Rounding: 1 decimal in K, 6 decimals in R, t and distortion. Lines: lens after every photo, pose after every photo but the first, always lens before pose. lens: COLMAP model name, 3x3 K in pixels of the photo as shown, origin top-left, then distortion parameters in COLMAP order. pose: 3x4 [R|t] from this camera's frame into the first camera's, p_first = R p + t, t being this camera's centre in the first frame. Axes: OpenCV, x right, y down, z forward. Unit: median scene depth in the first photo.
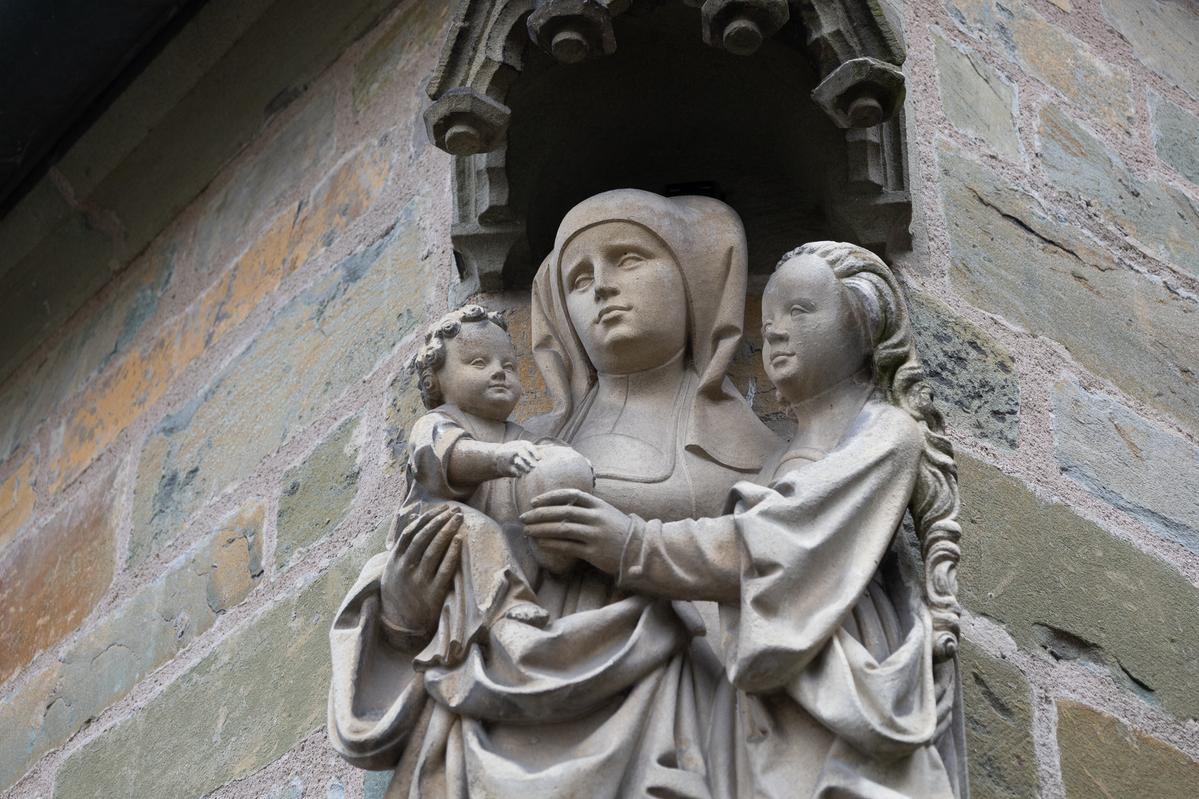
lens RADIAL K [[2663.3, 0, 600.7], [0, 2663.3, 395.3], [0, 0, 1]] dist [0.016025, 0.000000]
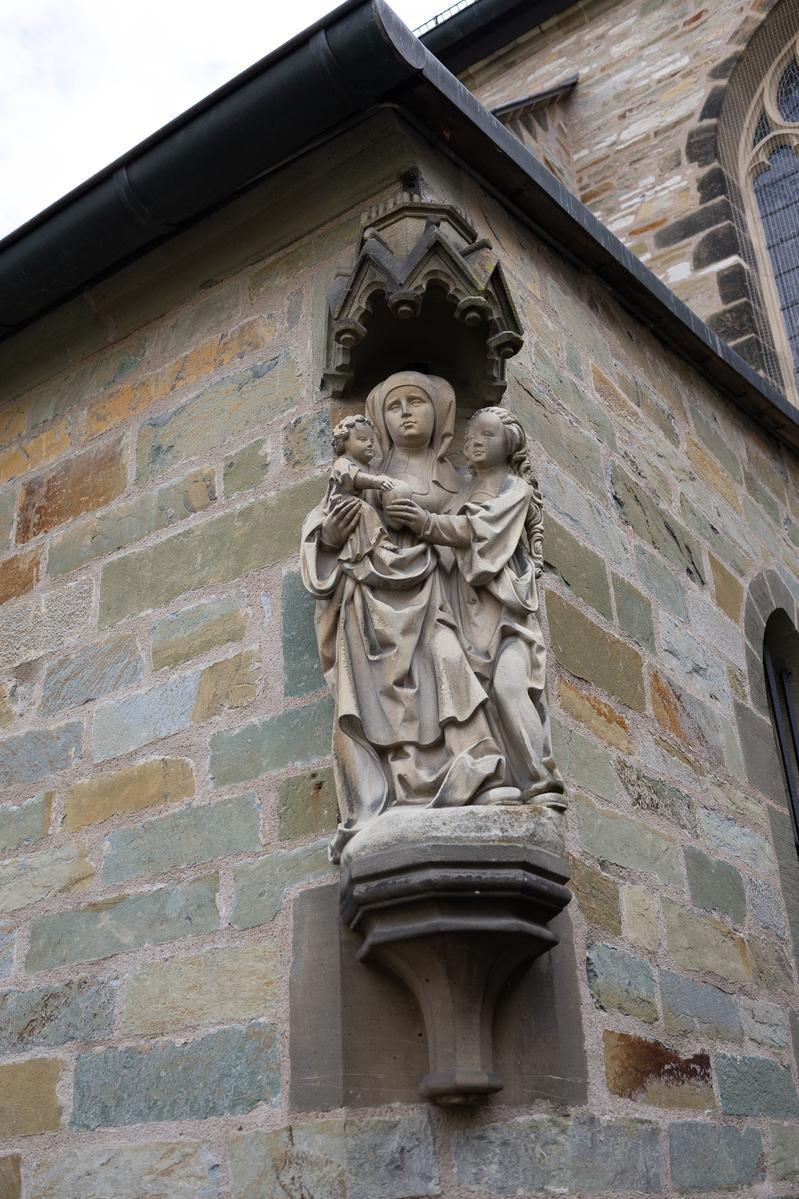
lens RADIAL K [[1233.5, 0, 391.0], [0, 1233.5, 600.3], [0, 0, 1]] dist [-0.010904, 0.000000]
pose [[0.958620, 0.083719, 0.272102, -0.298599], [-0.134841, 0.975296, 0.174975, -0.066013], [-0.250731, -0.204425, 0.946226, -0.123149]]
